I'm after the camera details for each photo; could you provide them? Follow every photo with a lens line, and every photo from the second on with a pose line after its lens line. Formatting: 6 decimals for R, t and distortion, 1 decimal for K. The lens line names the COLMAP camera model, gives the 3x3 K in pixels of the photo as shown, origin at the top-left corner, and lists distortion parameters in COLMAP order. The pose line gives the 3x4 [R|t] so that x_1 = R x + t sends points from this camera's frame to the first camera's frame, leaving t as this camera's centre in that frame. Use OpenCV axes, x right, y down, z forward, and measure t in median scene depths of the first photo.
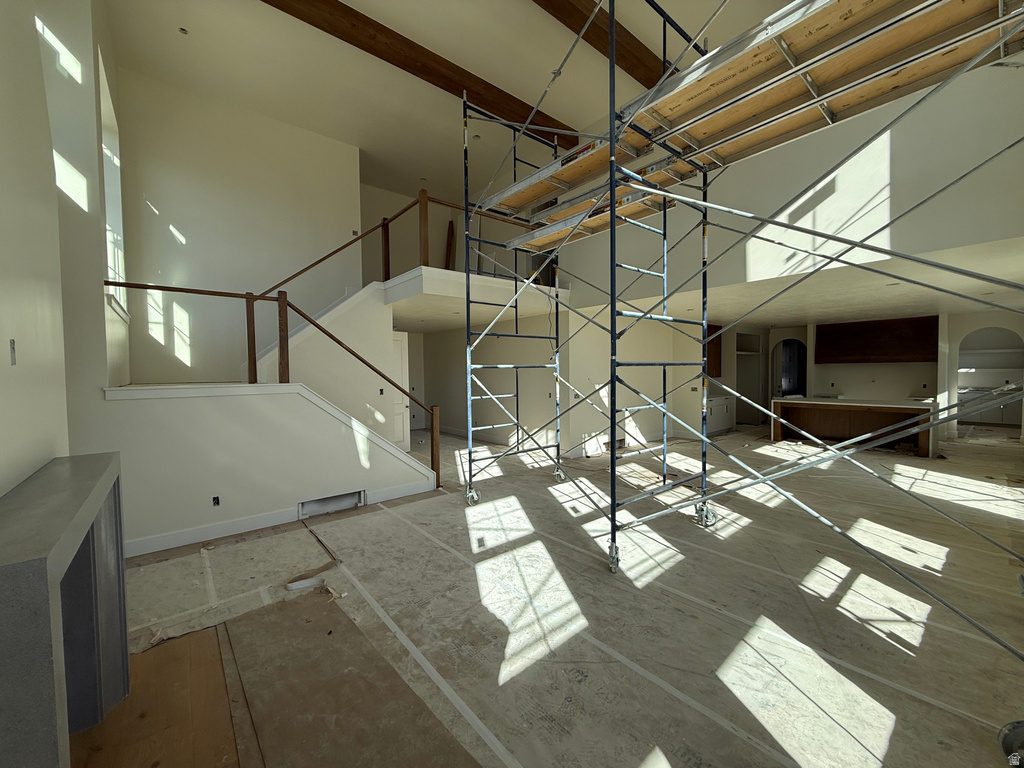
lens RADIAL K [[406.2, 0, 515.2], [0, 406.2, 383.9], [0, 0, 1]] dist [0.000573, -0.000027]
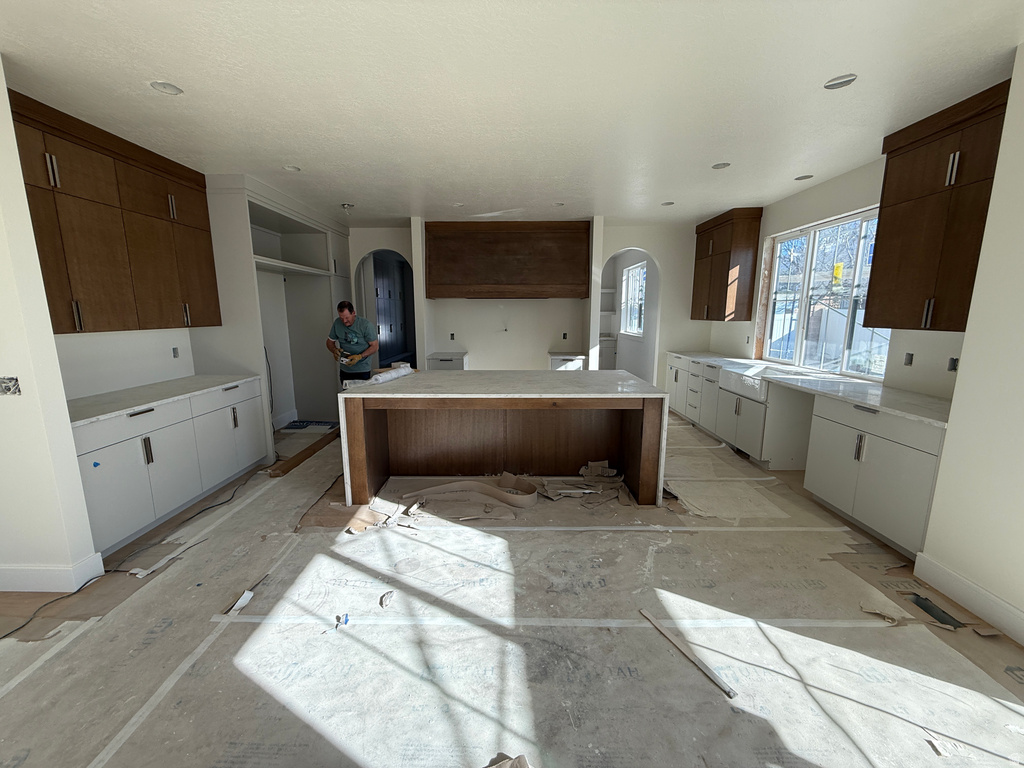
lens RADIAL K [[406.2, 0, 512.2], [0, 406.2, 380.4], [0, 0, 1]] dist [0.000573, -0.000027]
pose [[0.649422, -0.123375, 0.750353, 0.430892], [0.023132, 0.989499, 0.142675, -0.018170], [-0.760077, -0.075299, 0.645456, 0.609664]]
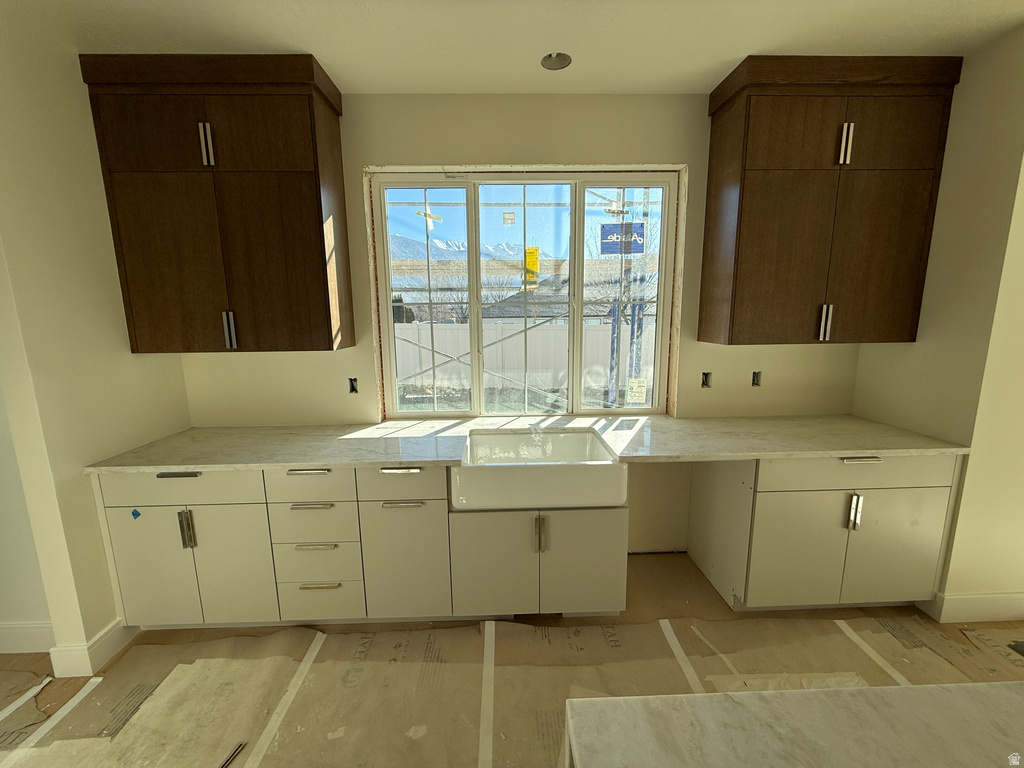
lens RADIAL K [[406.2, 0, 511.2], [0, 406.2, 384.4], [0, 0, 1]] dist [0.000573, -0.000027]
pose [[-0.782189, -0.081652, 0.617667, 0.944979], [0.036833, 0.983581, 0.176668, -0.033170], [-0.621951, 0.160938, -0.766339, 0.941926]]
